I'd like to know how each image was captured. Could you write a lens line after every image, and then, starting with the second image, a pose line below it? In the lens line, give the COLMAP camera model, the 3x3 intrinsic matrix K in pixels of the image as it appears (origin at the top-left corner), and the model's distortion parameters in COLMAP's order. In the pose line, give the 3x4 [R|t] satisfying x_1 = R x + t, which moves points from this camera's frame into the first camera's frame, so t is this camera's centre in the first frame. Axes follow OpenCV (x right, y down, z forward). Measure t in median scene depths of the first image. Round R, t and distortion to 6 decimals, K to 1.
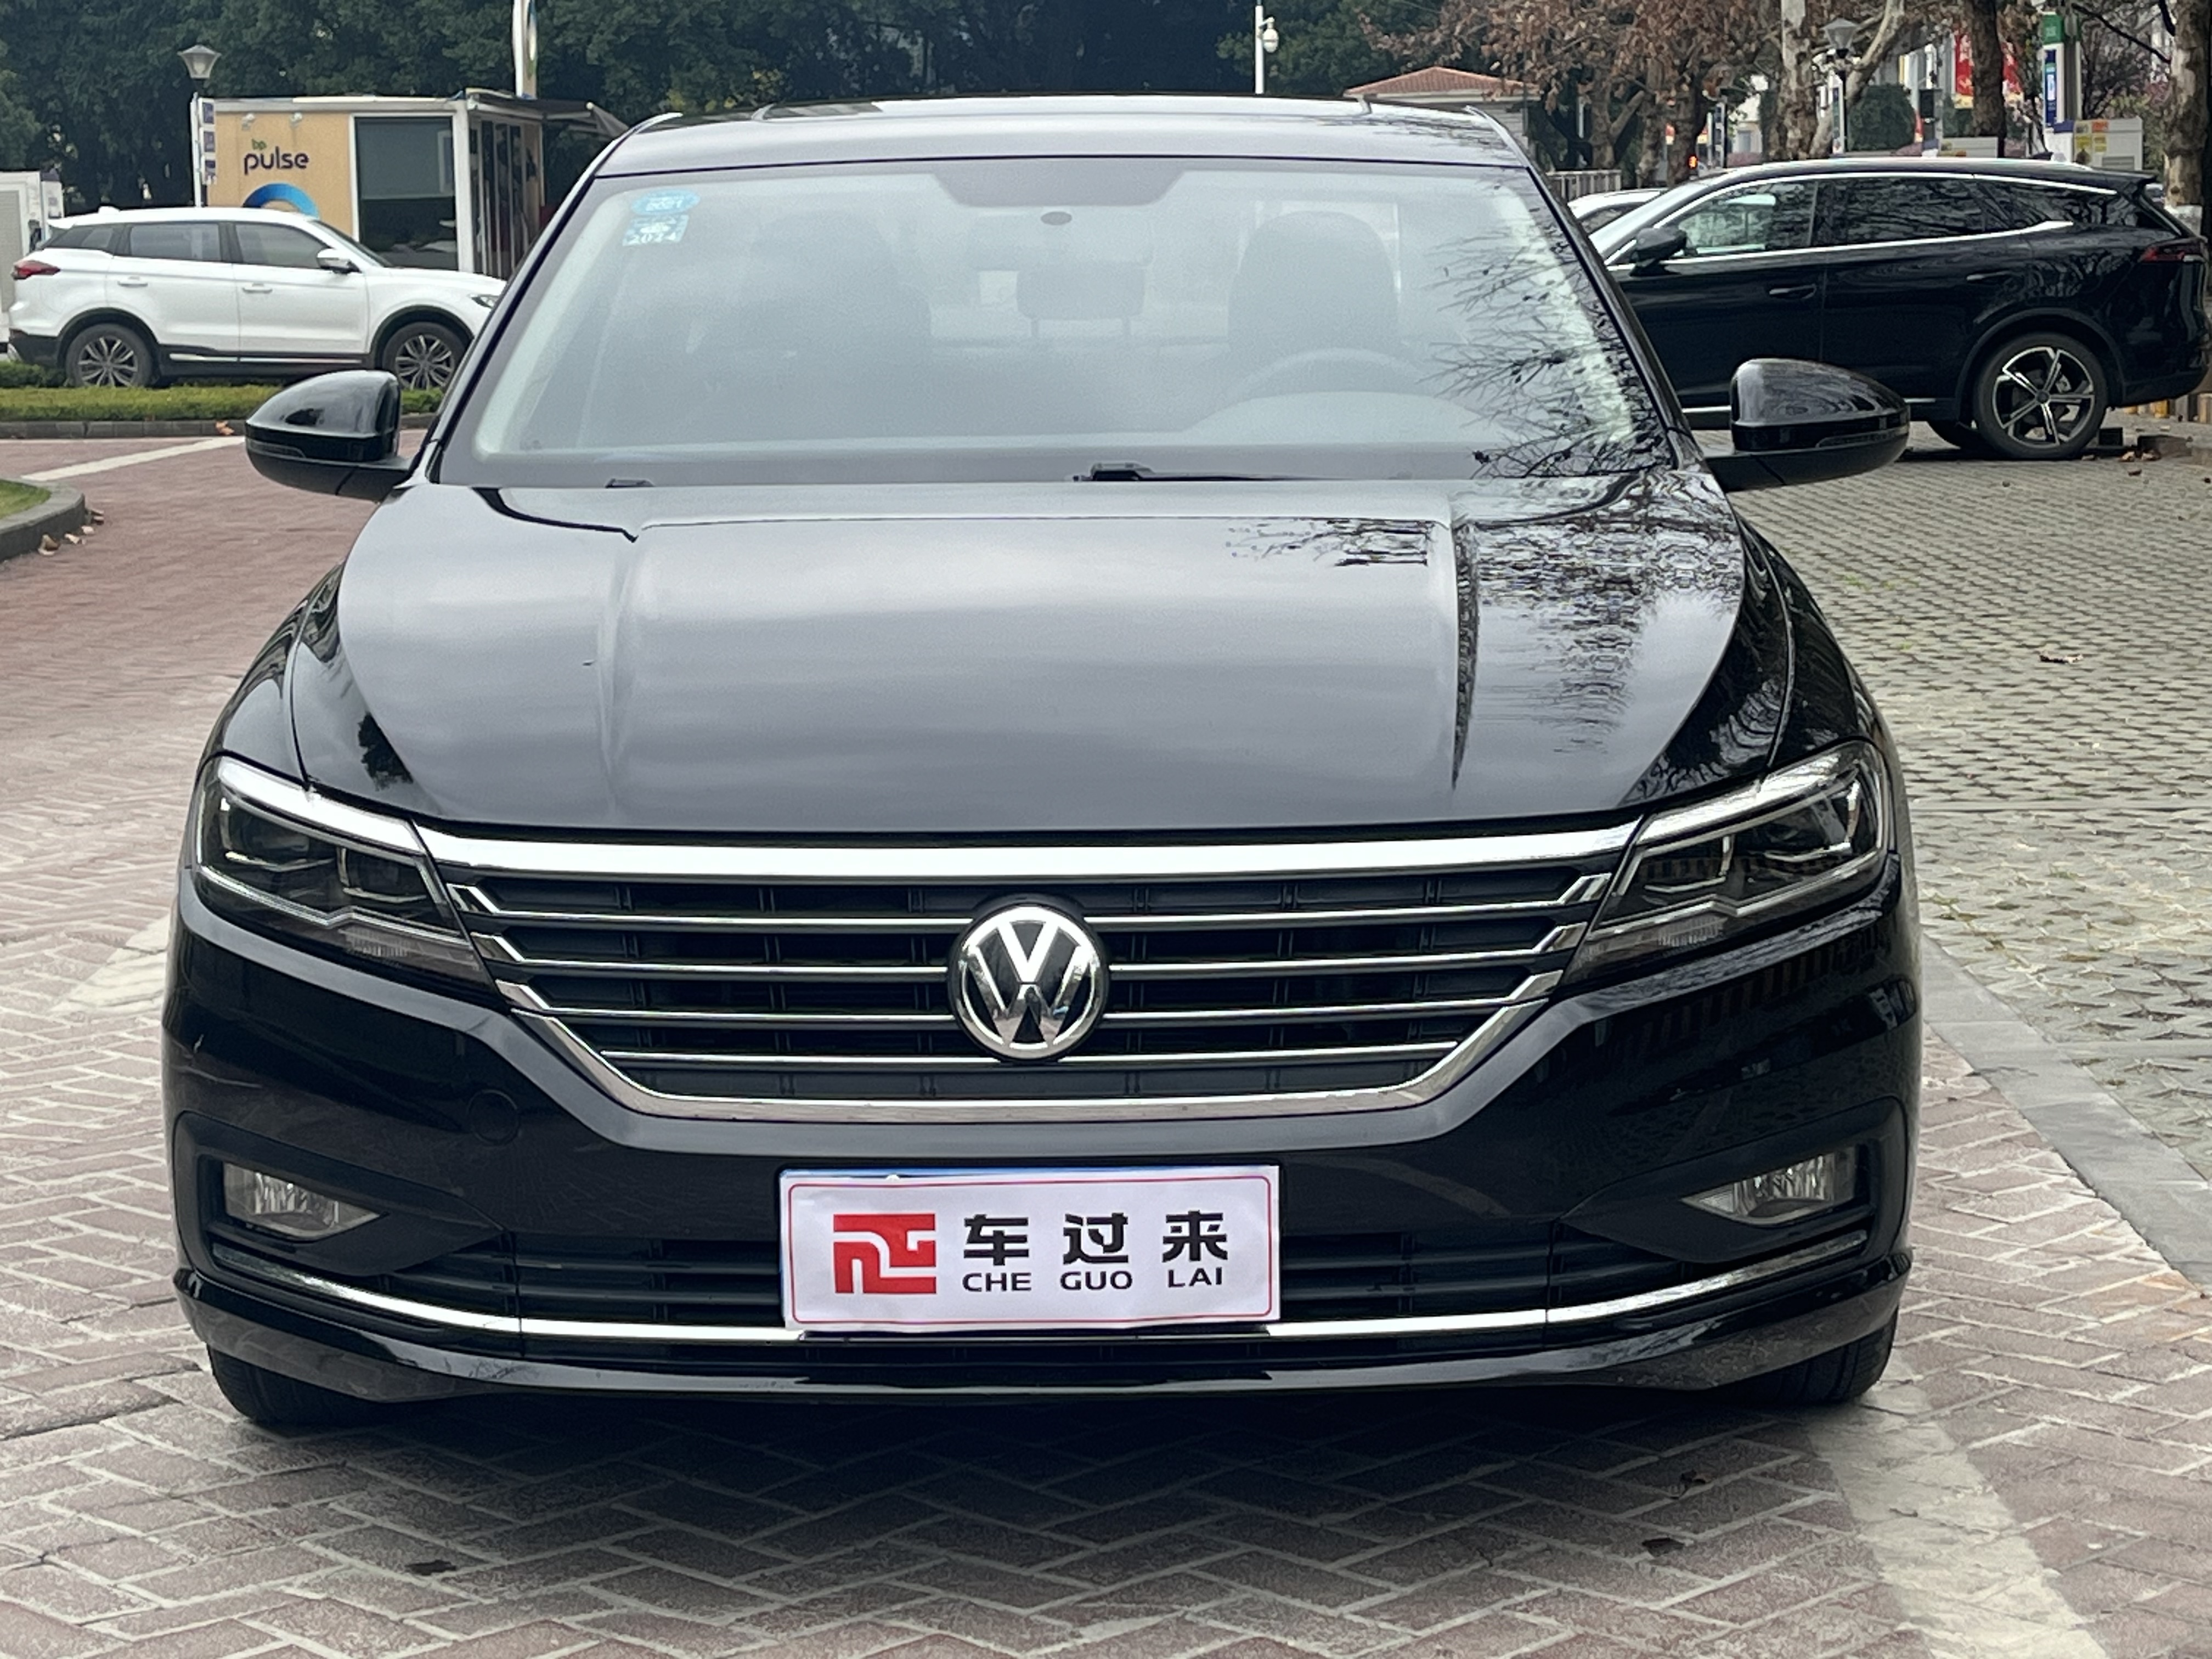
lens RADIAL K [[4354.7, 0, 1097.3], [0, 4354.7, 835.5], [0, 0, 1]] dist [0.222612, 0.000000]
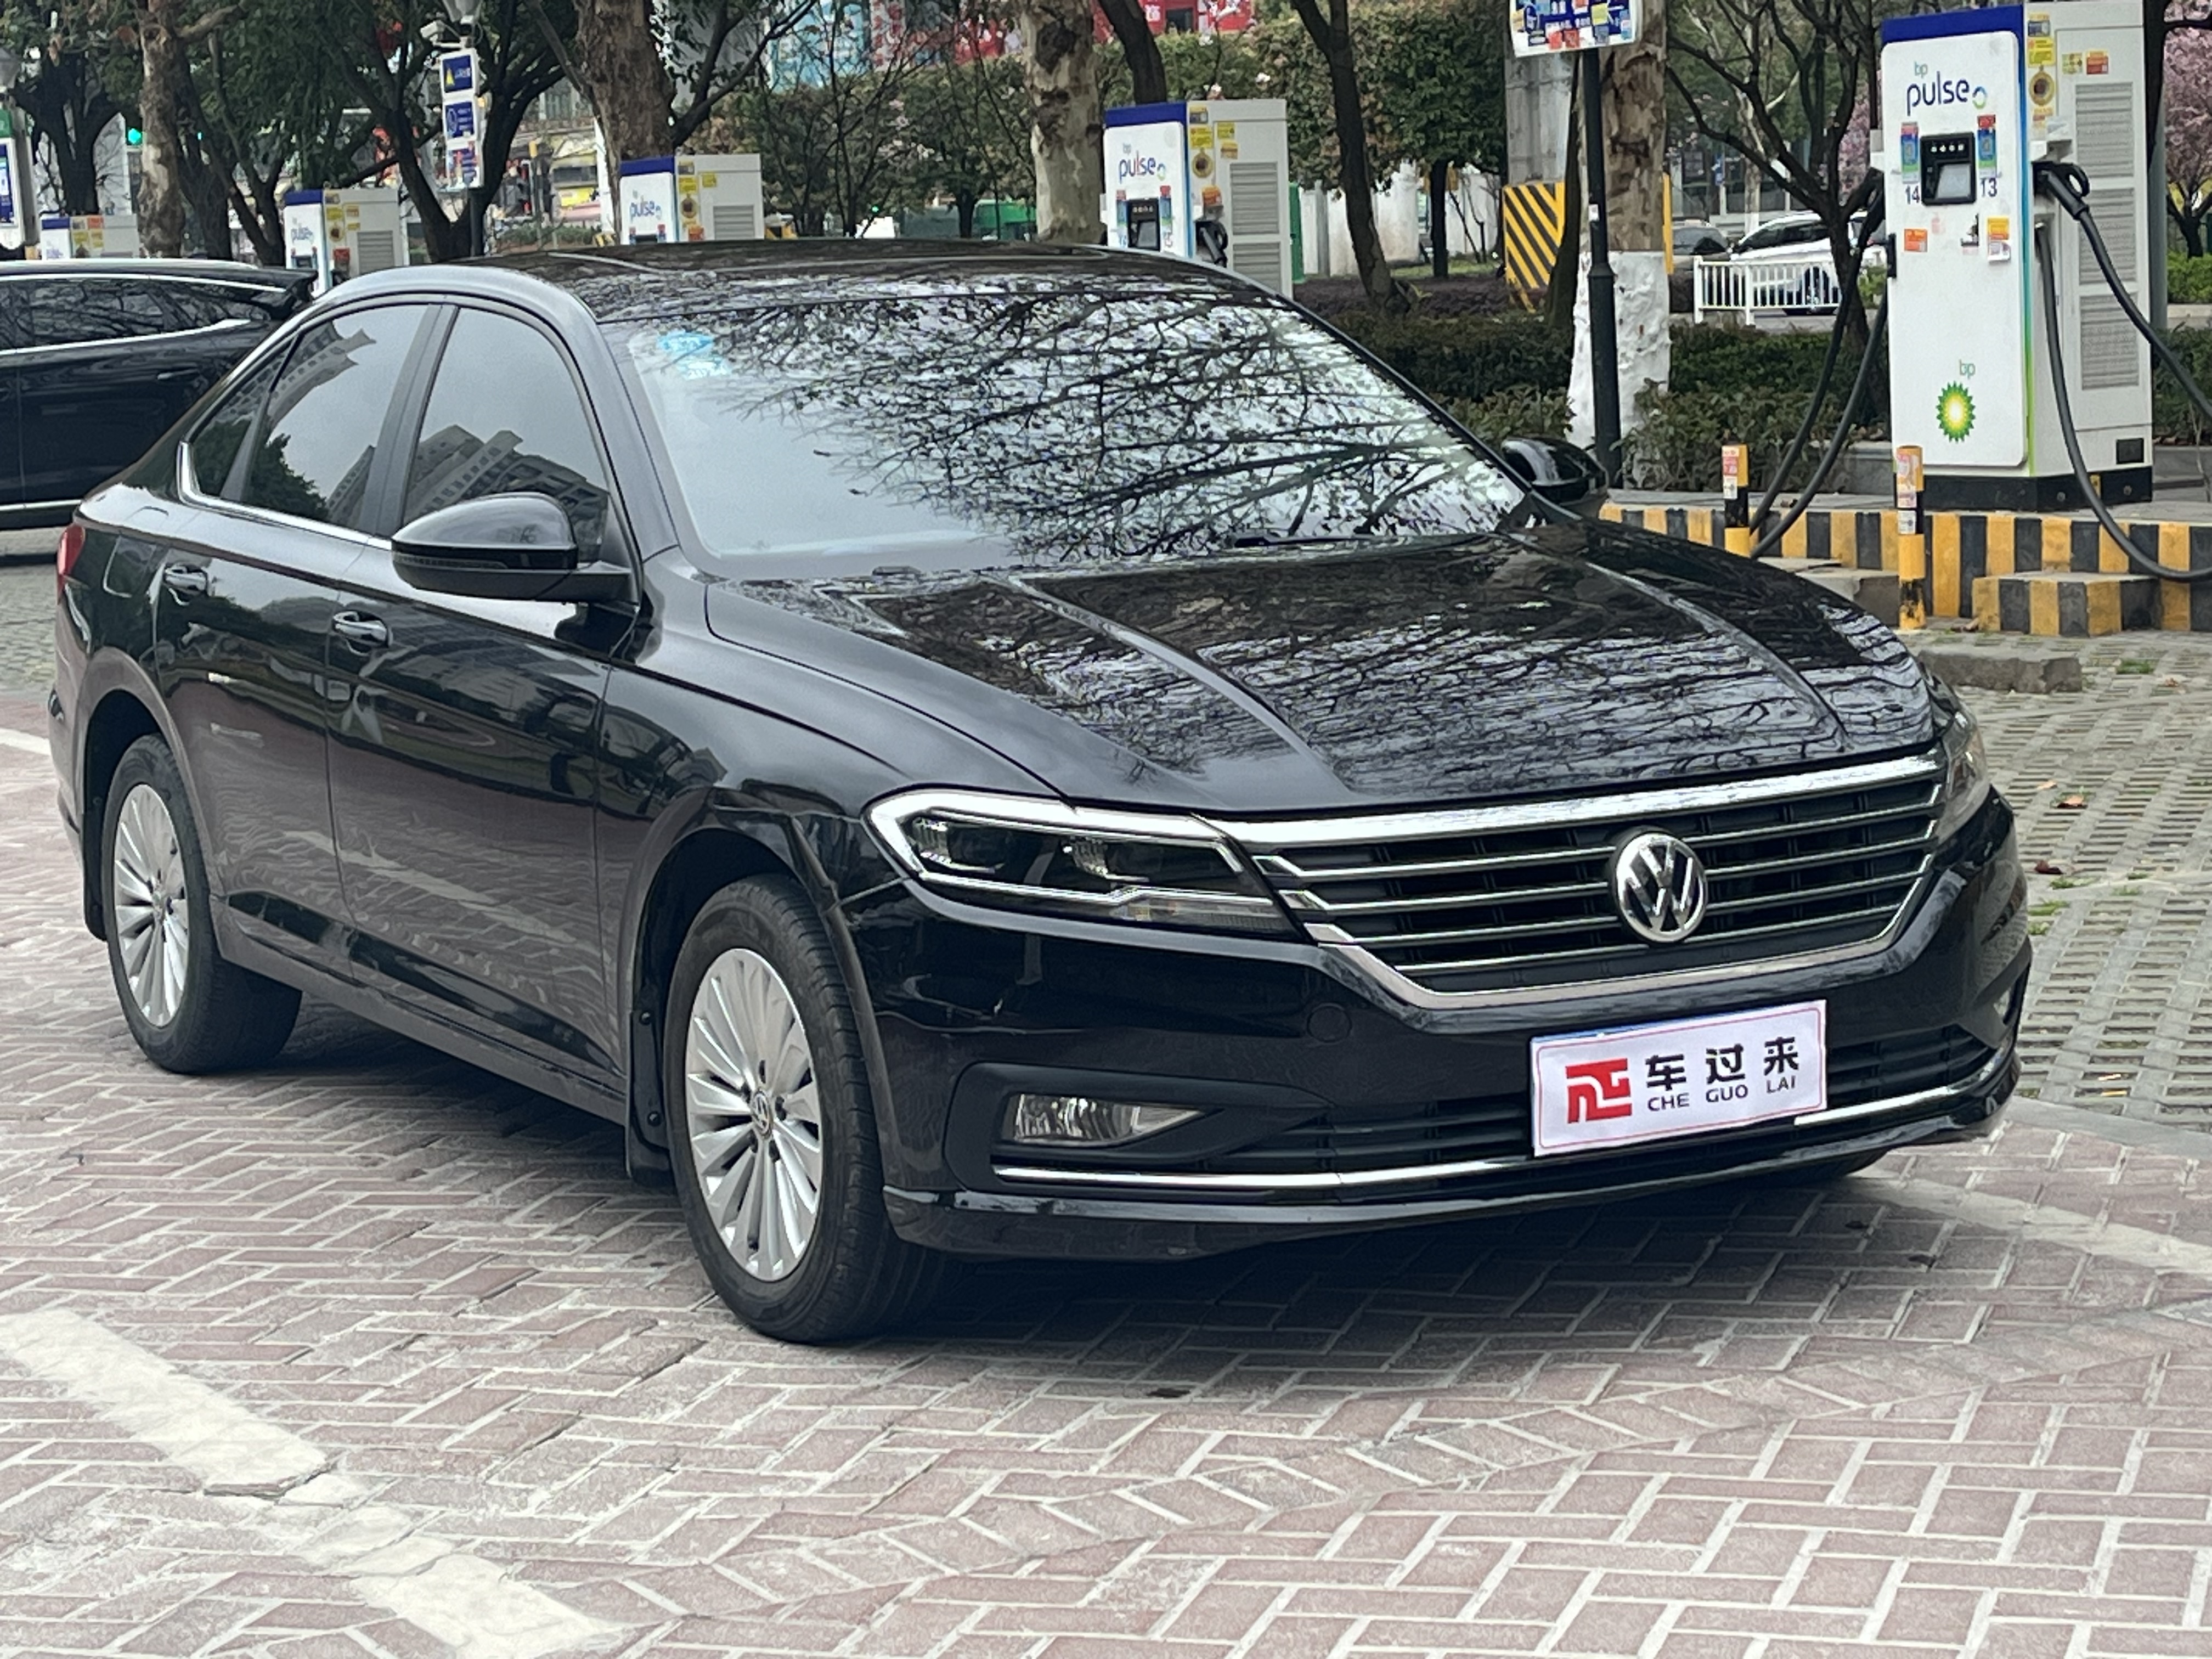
lens RADIAL K [[4634.4, 0, 1102.8], [0, 4634.4, 828.9], [0, 0, 1]] dist [0.101562, 0.000000]
pose [[0.883871, -0.082695, 0.460362, -0.859576], [0.095379, 0.995432, -0.004314, 0.004246], [-0.457902, 0.047722, 0.887721, -0.240981]]
